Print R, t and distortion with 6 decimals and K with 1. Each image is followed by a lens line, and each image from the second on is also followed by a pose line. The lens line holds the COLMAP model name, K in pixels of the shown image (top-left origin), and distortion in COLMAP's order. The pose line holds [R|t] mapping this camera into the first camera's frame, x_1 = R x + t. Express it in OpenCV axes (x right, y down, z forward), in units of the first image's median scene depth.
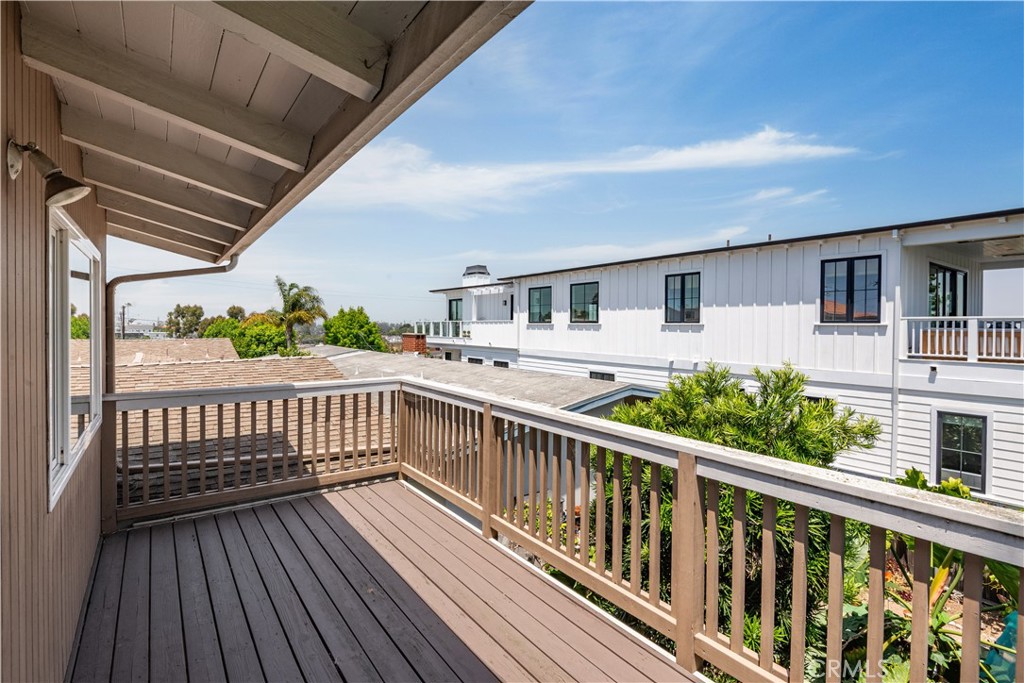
lens RADIAL K [[483.7, 0, 513.6], [0, 483.7, 323.2], [0, 0, 1]] dist [-0.000510, -0.000087]
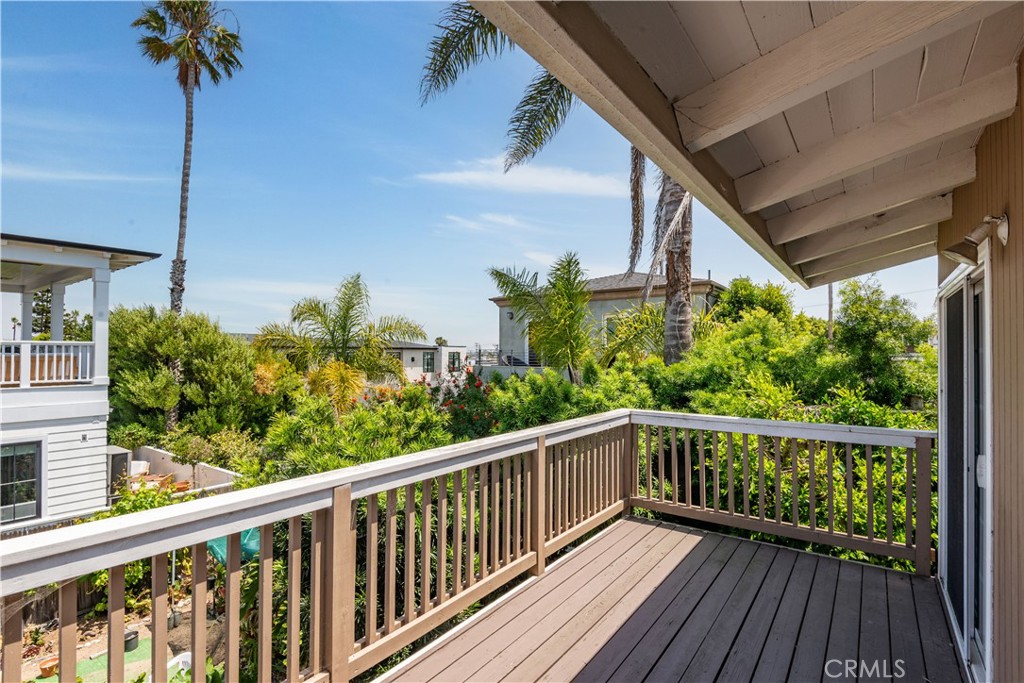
lens RADIAL K [[491.8, 0, 512.0], [0, 491.8, 341.5], [0, 0, 1]] dist [-0.034760, -0.000130]
pose [[-0.295448, 0.011589, 0.955289, -0.258588], [-0.001905, 0.999917, -0.012719, -0.002269], [-0.955357, -0.005578, -0.295401, 0.361492]]
